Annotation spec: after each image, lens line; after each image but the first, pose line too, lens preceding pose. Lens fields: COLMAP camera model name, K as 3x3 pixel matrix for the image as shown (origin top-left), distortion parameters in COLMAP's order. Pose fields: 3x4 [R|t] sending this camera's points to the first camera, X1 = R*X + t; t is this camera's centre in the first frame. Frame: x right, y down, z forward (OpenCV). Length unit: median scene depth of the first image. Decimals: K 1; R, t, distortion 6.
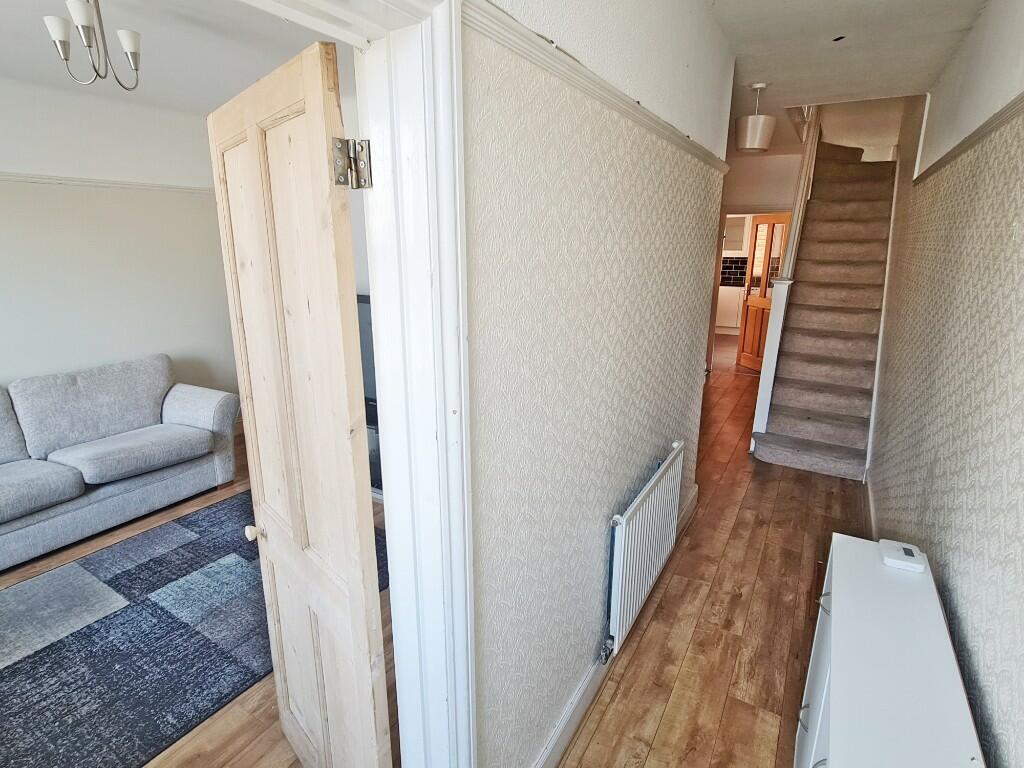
lens RADIAL K [[529.1, 0, 513.6], [0, 529.1, 385.2], [0, 0, 1]] dist [-0.005594, -0.000727]
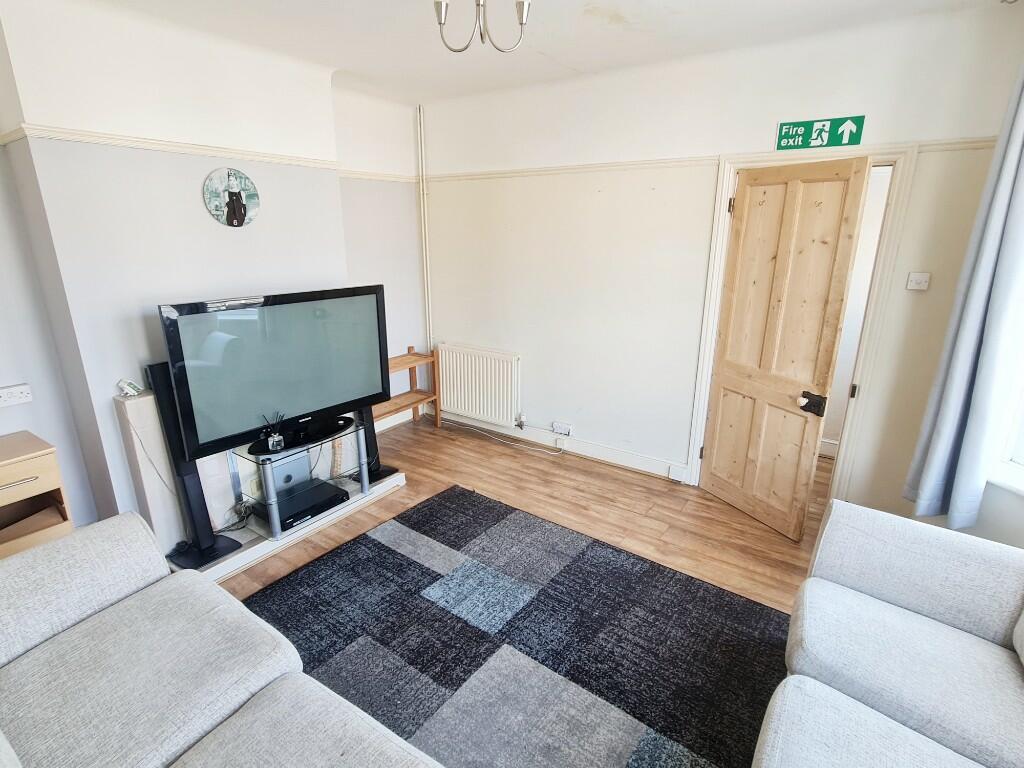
lens RADIAL K [[529.1, 0, 505.3], [0, 529.1, 388.8], [0, 0, 1]] dist [-0.005594, -0.000727]
pose [[0.095107, -0.301063, 0.948850, -1.272523], [0.268109, 0.925696, 0.266843, -0.182128], [-0.958683, 0.229016, 0.168757, 0.676802]]
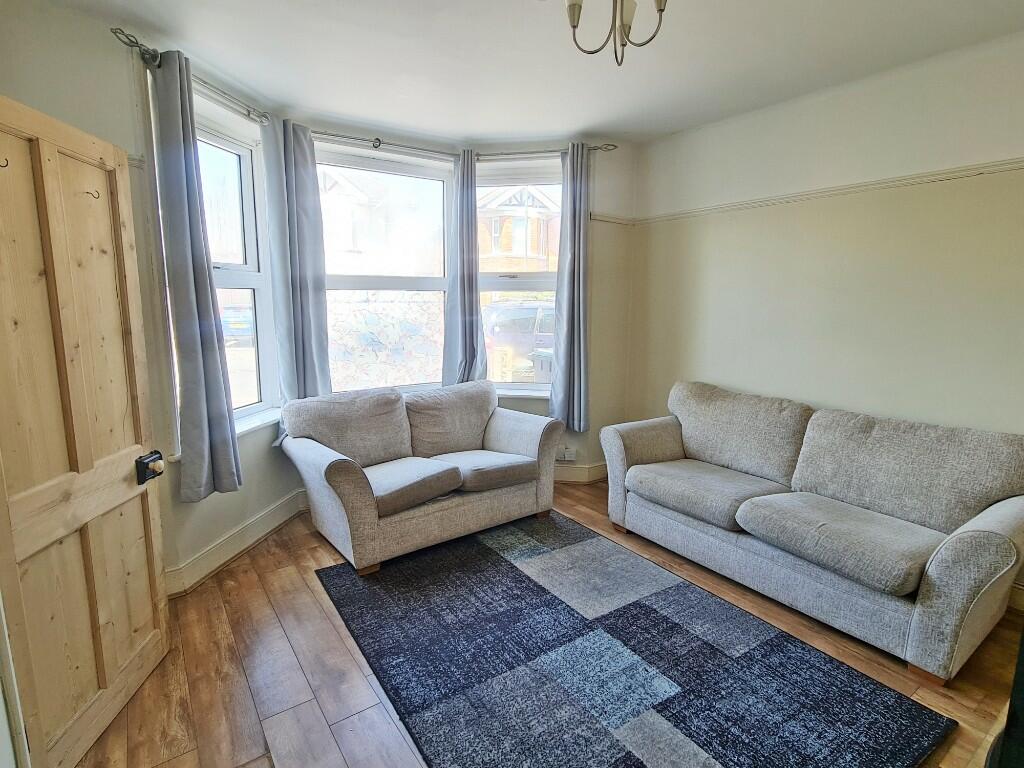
lens RADIAL K [[529.1, 0, 511.5], [0, 529.1, 380.1], [0, 0, 1]] dist [-0.005594, -0.000727]
pose [[-0.414887, 0.124431, -0.901325, 0.111916], [-0.251834, 0.936201, 0.245167, -0.161875], [0.874328, 0.328701, -0.357082, 0.958285]]
